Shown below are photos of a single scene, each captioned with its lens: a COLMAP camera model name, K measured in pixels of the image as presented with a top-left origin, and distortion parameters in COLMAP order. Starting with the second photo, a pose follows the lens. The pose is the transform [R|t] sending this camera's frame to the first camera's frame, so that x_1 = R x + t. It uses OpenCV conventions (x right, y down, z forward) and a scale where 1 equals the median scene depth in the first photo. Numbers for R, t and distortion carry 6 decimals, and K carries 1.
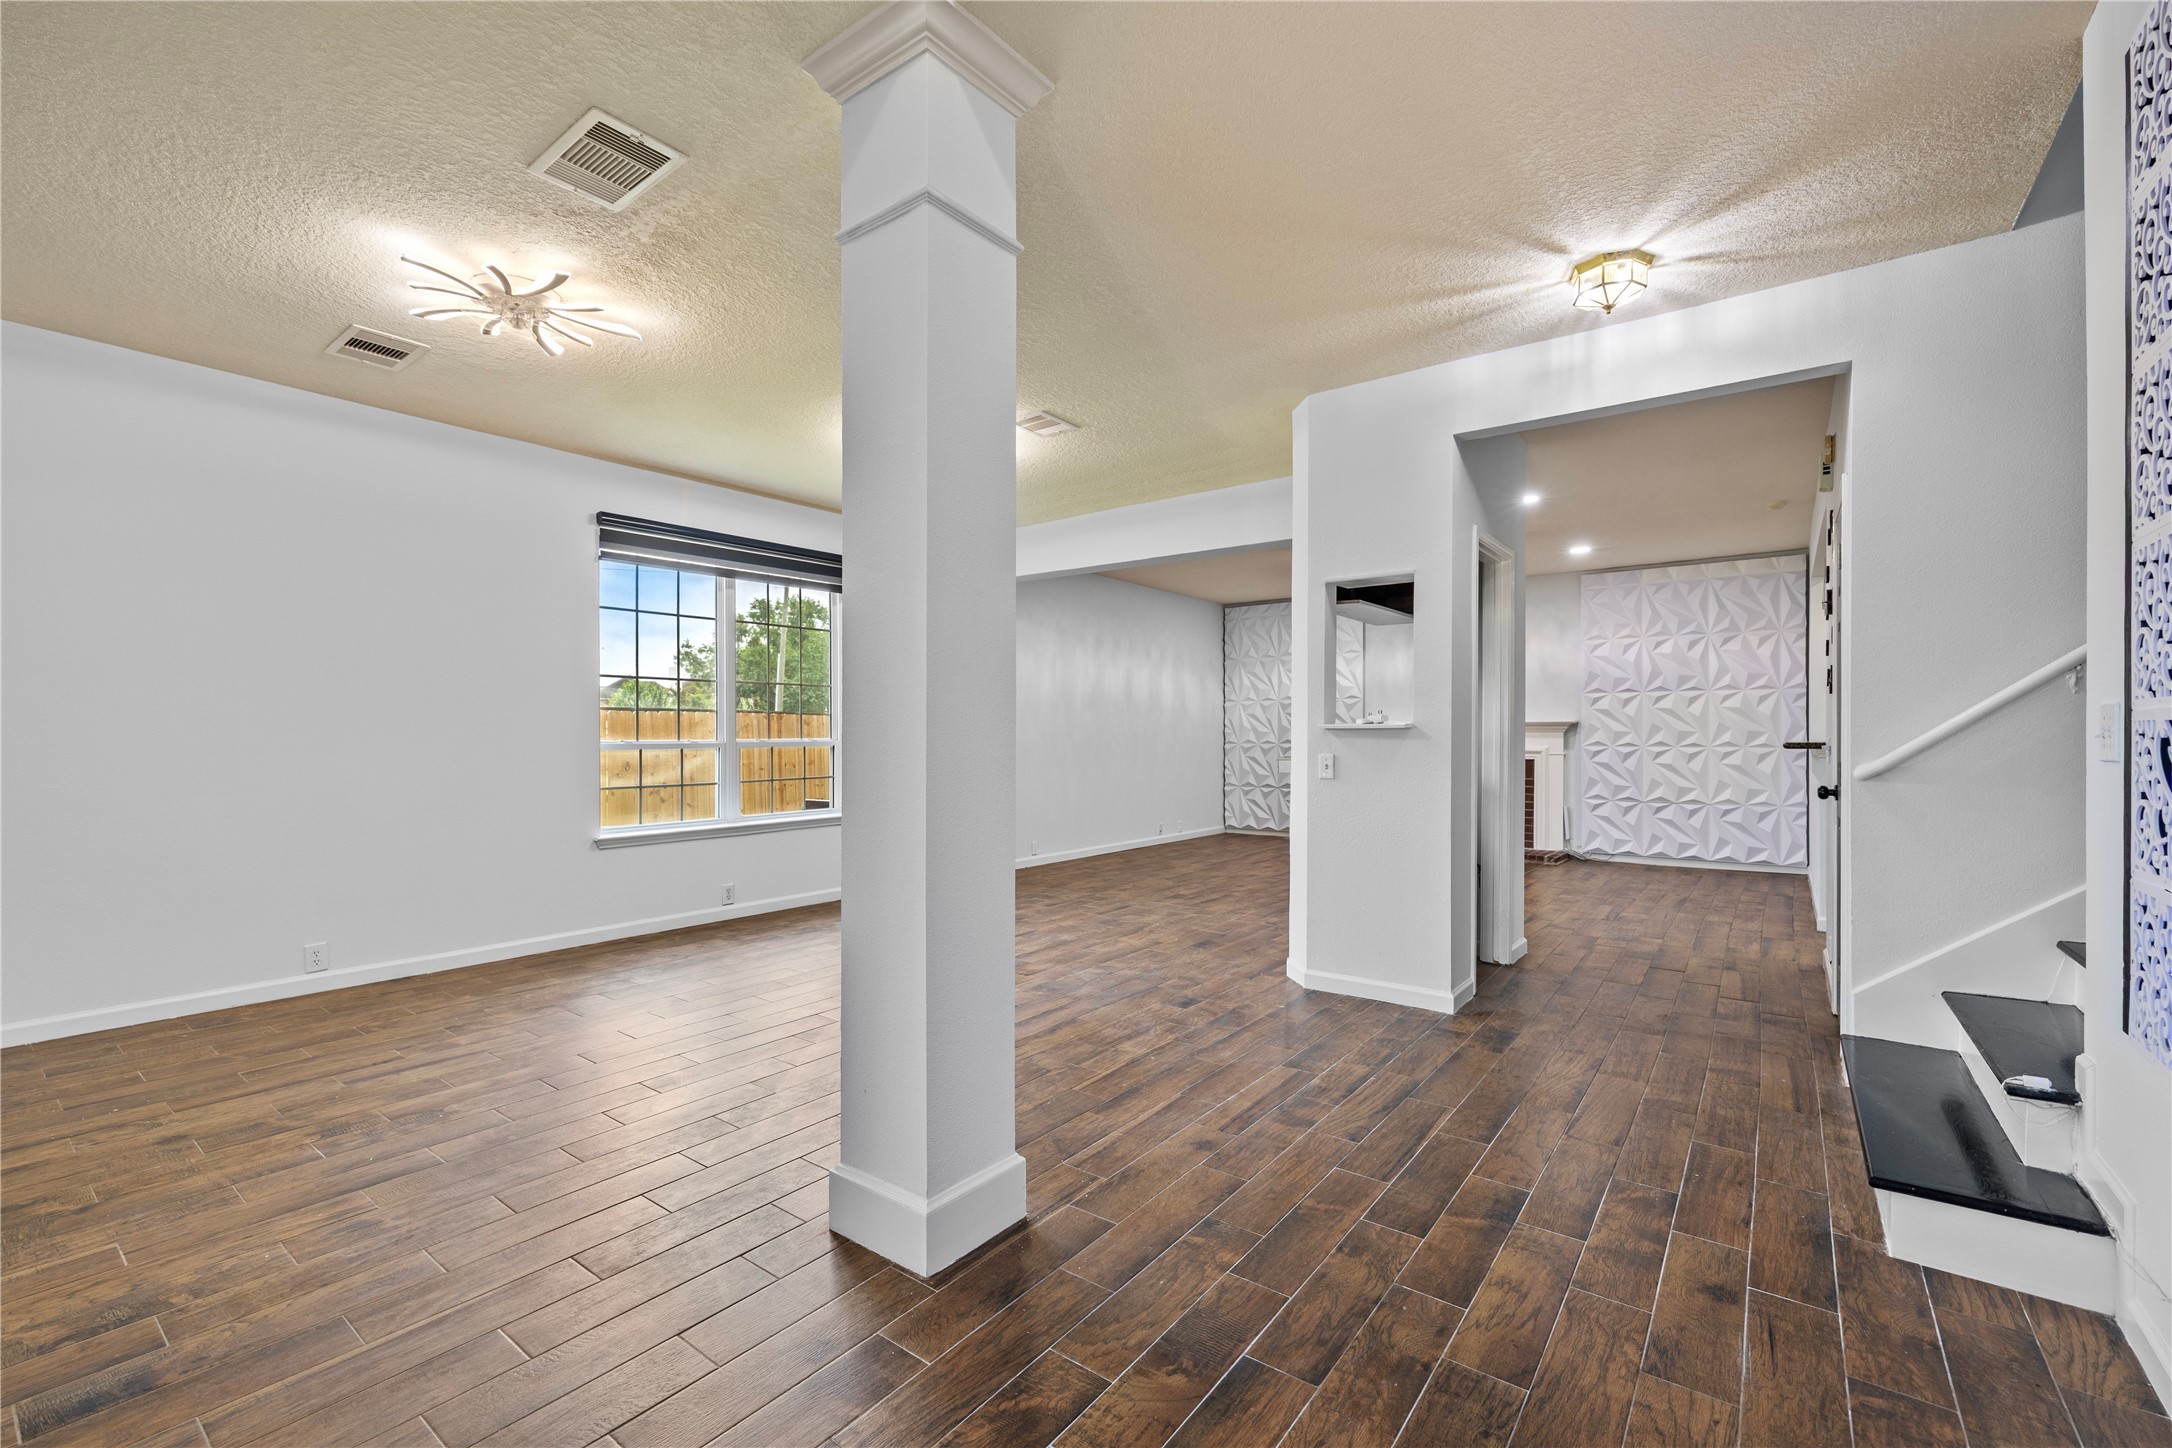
lens RADIAL K [[917.9, 0, 1076.7], [0, 917.9, 734.5], [0, 0, 1]] dist [0.001067, -0.000103]
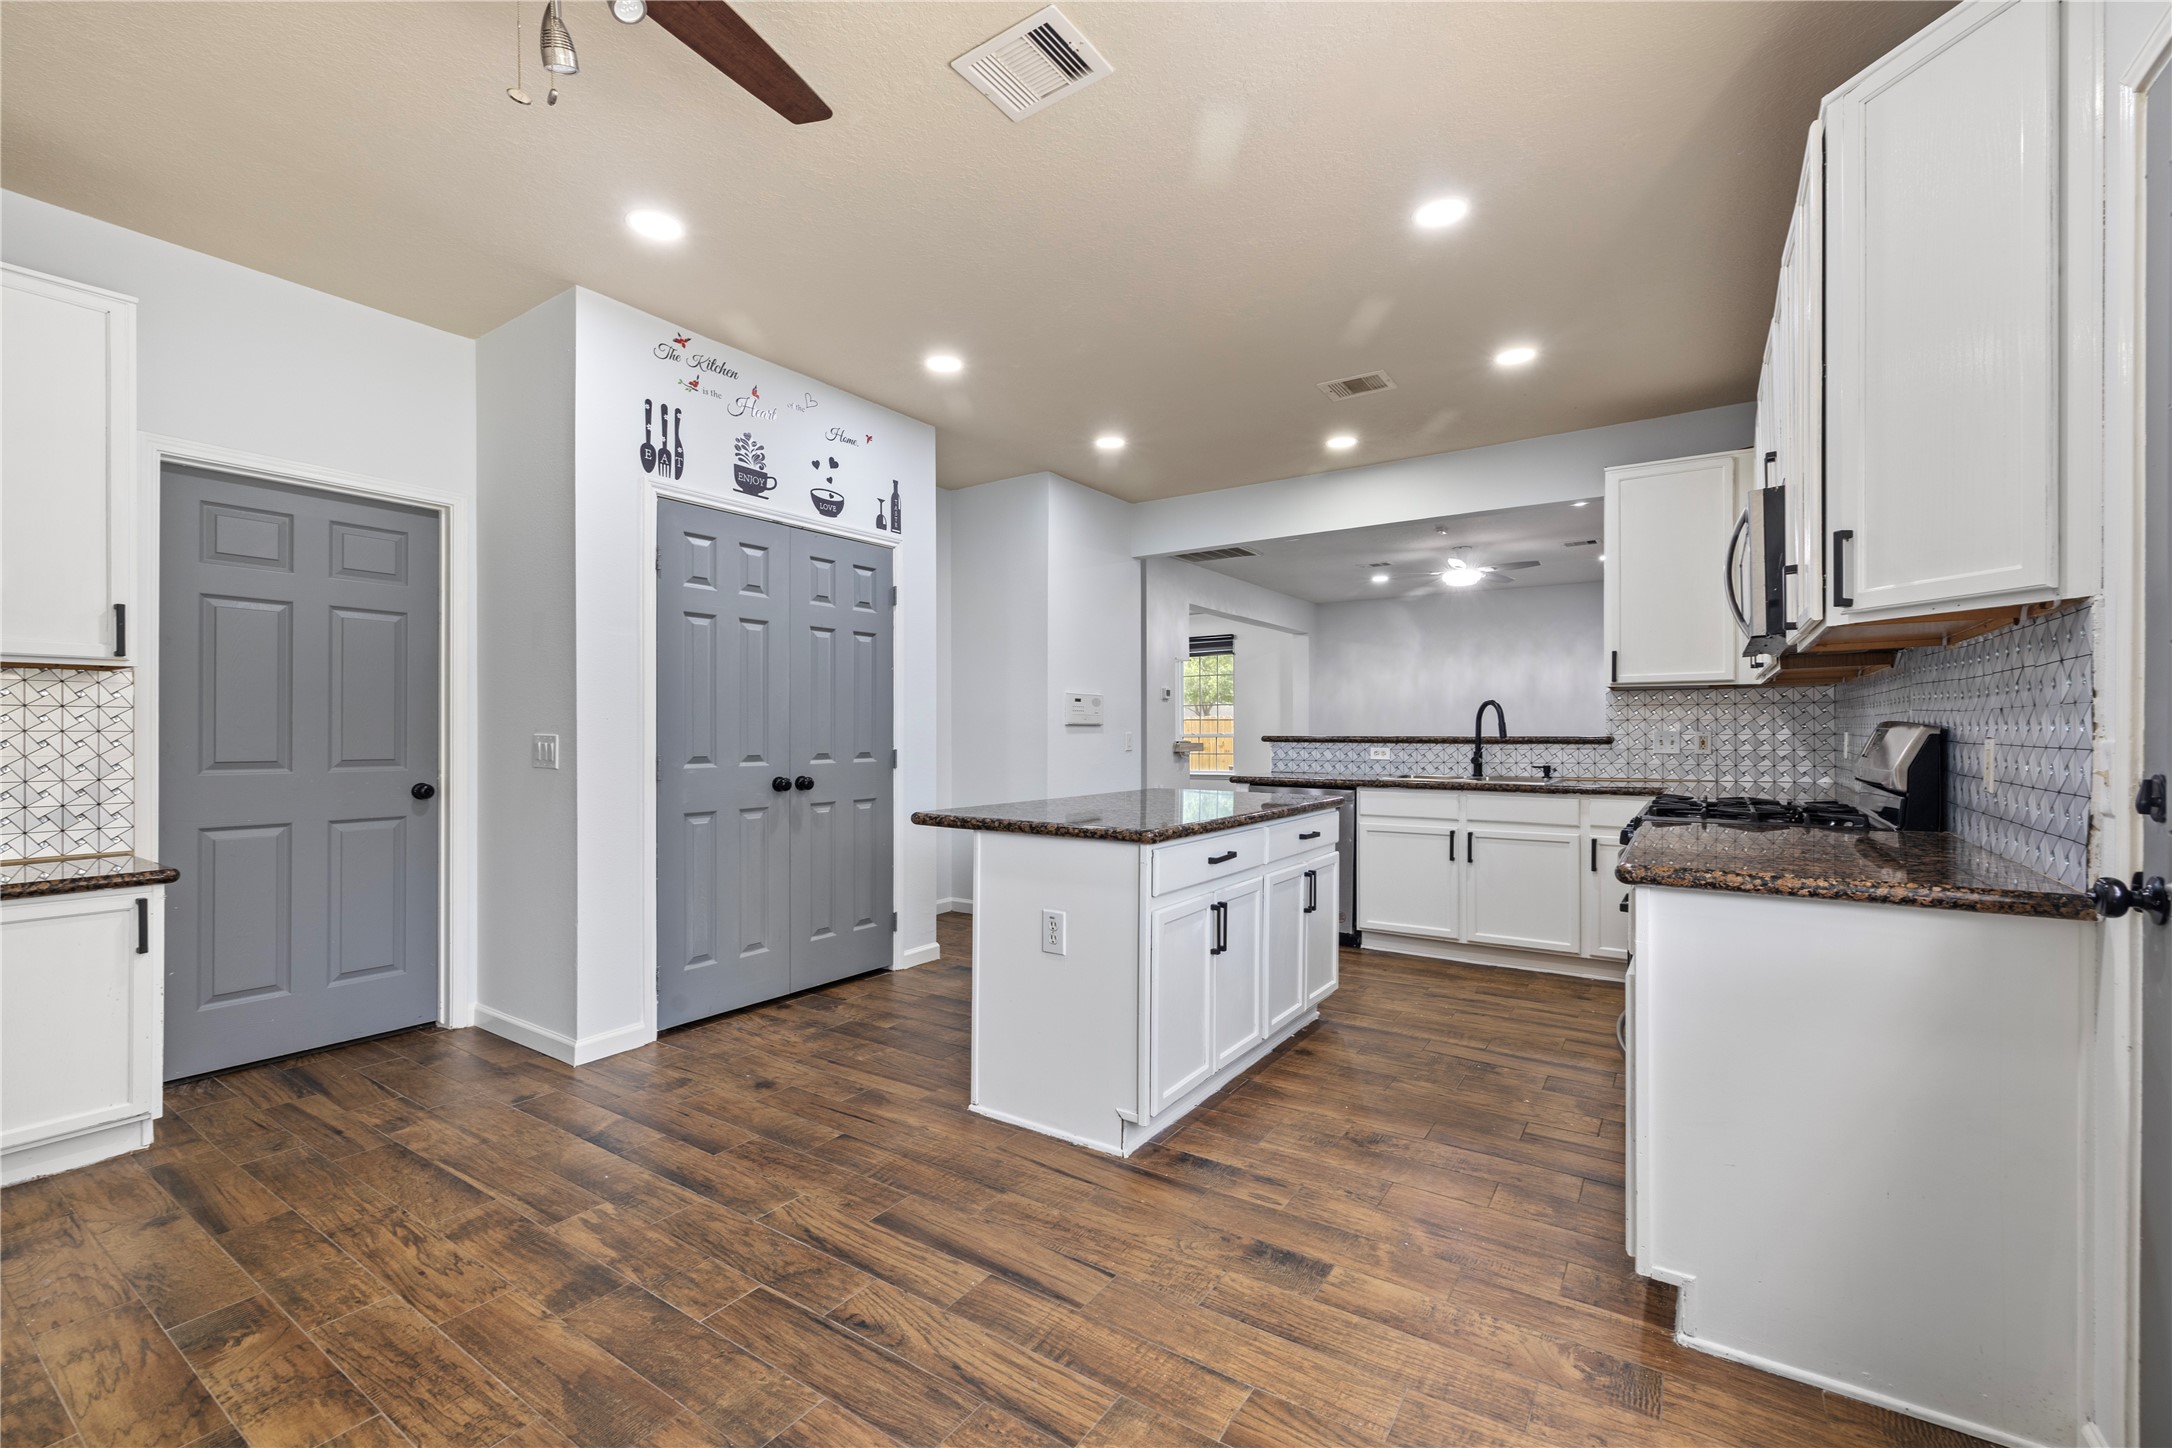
lens RADIAL K [[919.9, 0, 1073.2], [0, 919.9, 731.8], [0, 0, 1]] dist [0.001553, 0.000308]
pose [[0.051817, -0.001095, -0.998656, 1.257850], [-0.000228, 0.999999, -0.001109, 0.005256], [0.998657, 0.000285, 0.051817, 0.466672]]
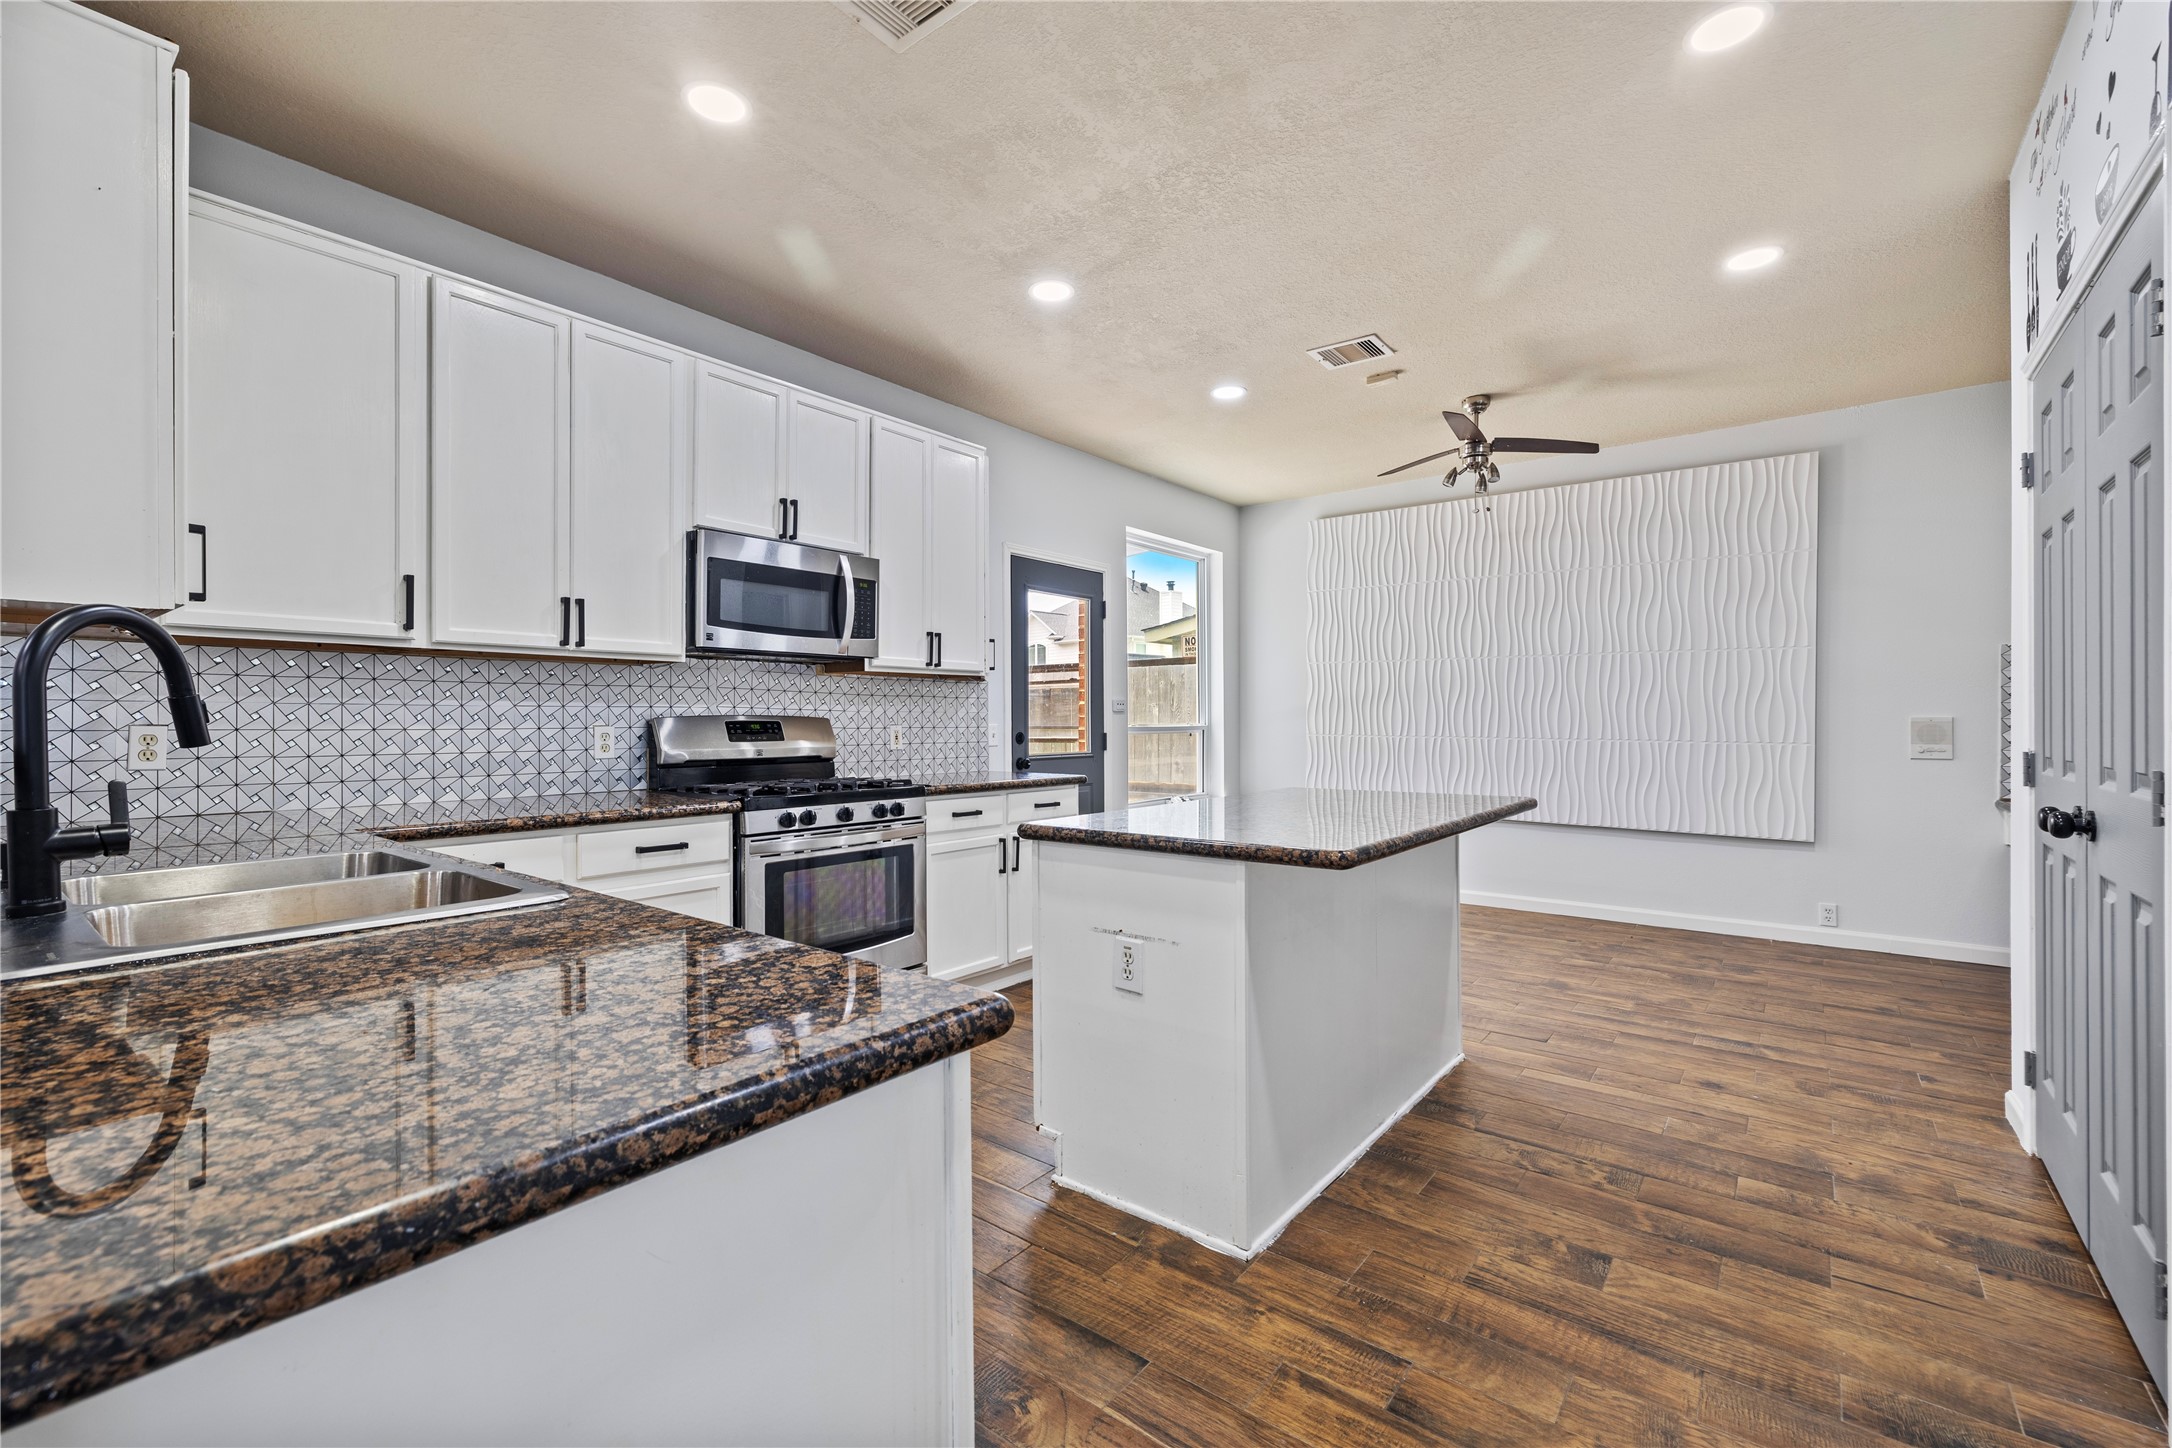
lens RADIAL K [[919.9, 0, 1073.2], [0, 919.9, 731.8], [0, 0, 1]] dist [0.001553, 0.000308]
pose [[0.026273, -0.013702, 0.999561, 0.509006], [0.003482, 0.999901, 0.013615, 0.002918], [-0.999649, 0.003123, 0.026318, 0.603005]]
